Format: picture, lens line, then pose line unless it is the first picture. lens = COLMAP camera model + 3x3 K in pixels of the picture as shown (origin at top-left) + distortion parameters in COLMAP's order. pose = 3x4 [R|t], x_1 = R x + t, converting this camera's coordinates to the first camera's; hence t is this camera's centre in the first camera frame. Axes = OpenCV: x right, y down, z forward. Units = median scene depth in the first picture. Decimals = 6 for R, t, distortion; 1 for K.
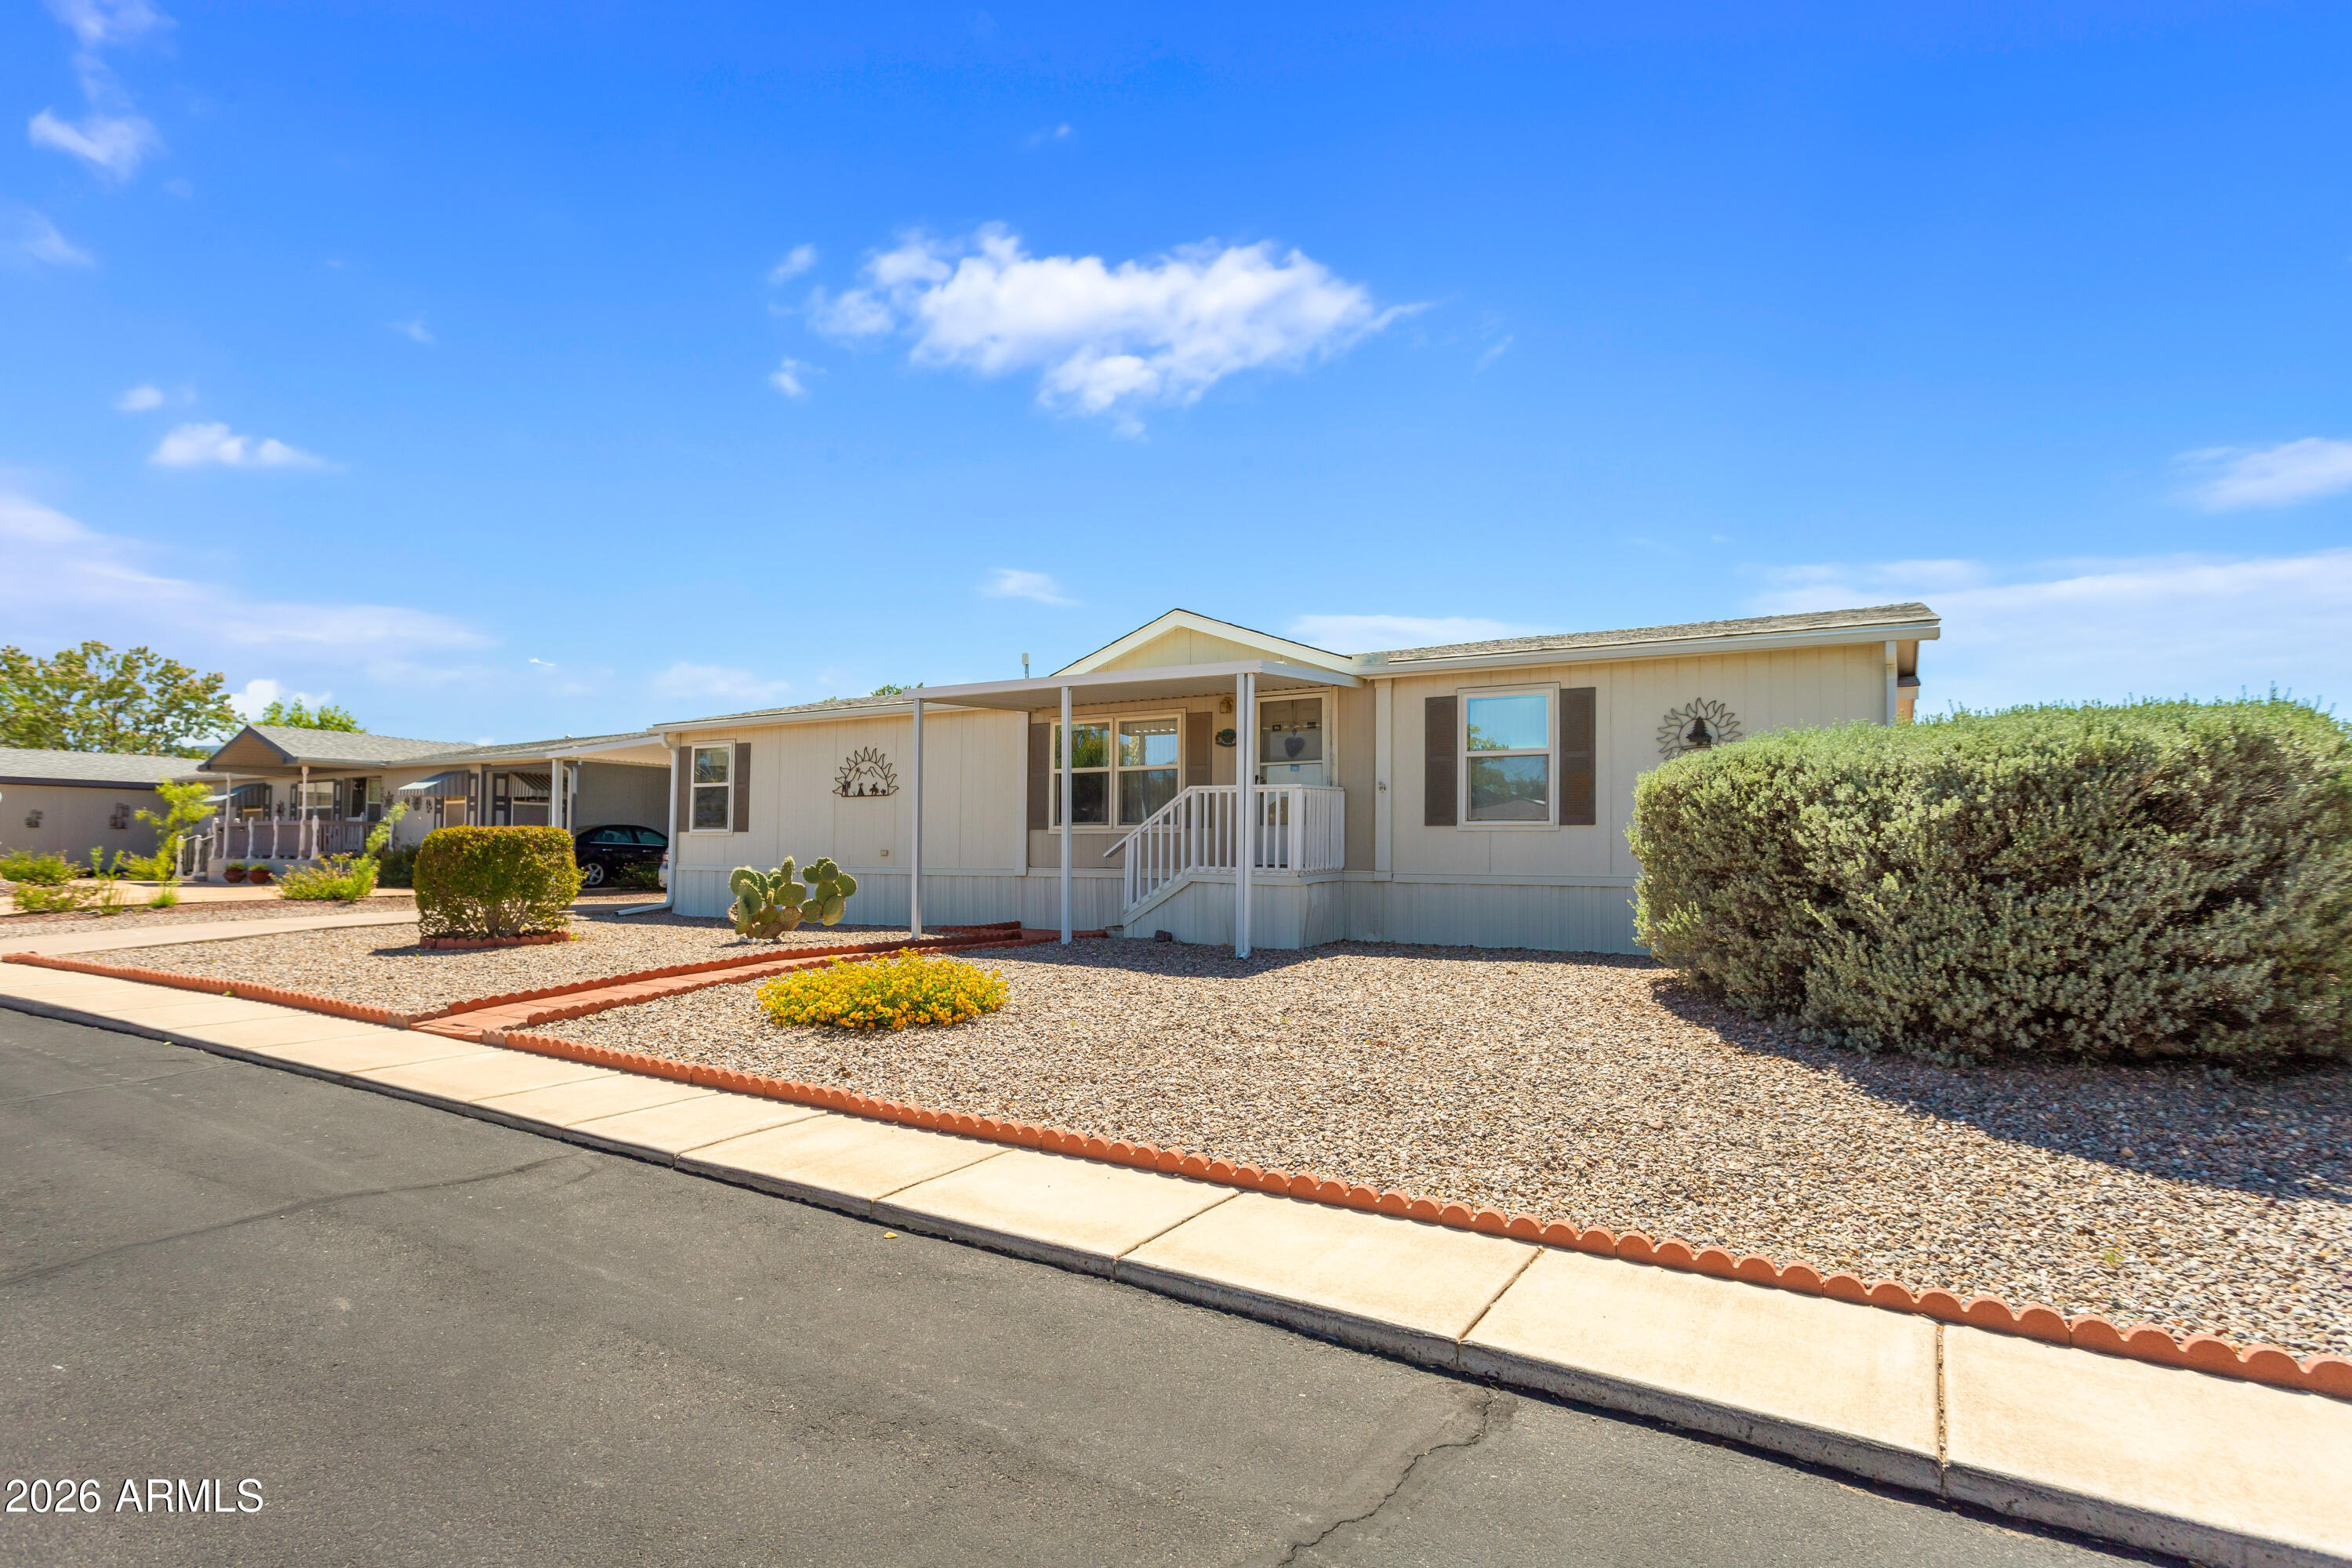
lens RADIAL K [[1176.0, 0, 1180.8], [0, 1176.0, 791.8], [0, 0, 1]] dist [-0.003385, -0.000323]
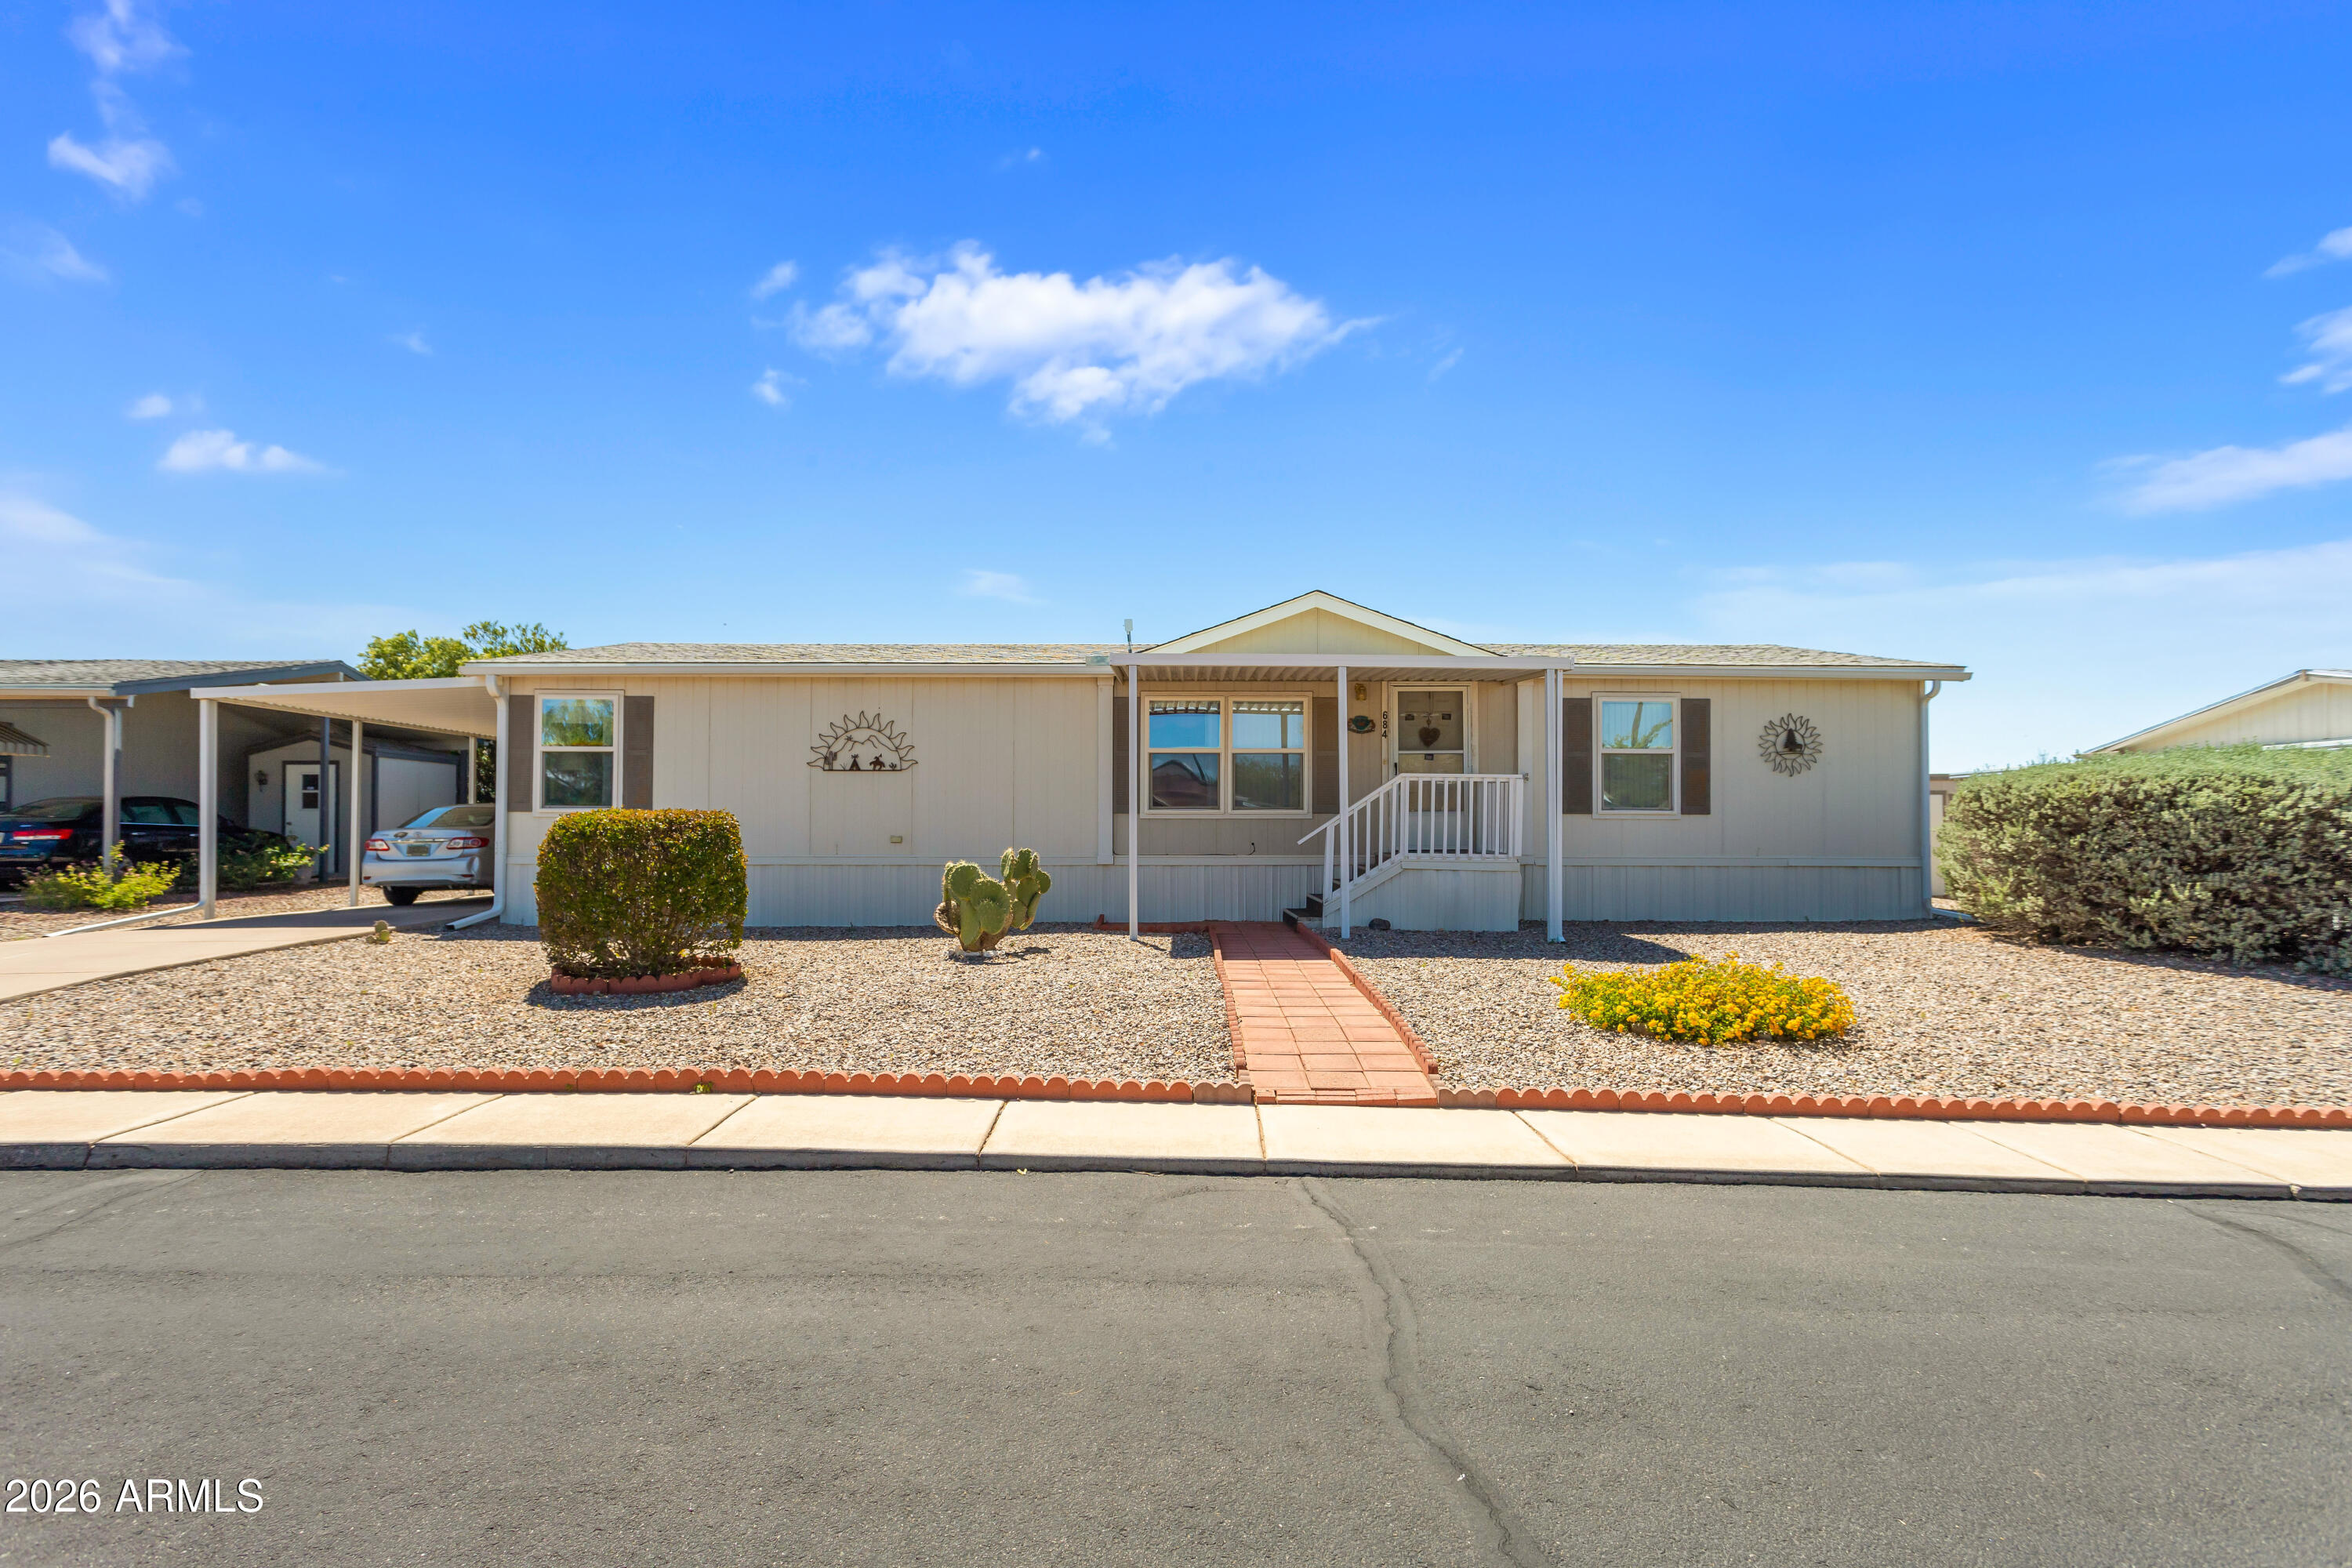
lens RADIAL K [[1131.6, 0, 1182.9], [0, 1131.6, 781.0], [0, 0, 1]] dist [0.005821, 0.000442]
pose [[0.854485, 0.019445, 0.519111, -0.648636], [-0.025056, 0.999679, 0.003797, 0.002960], [-0.518871, -0.016251, 0.854698, 0.269971]]
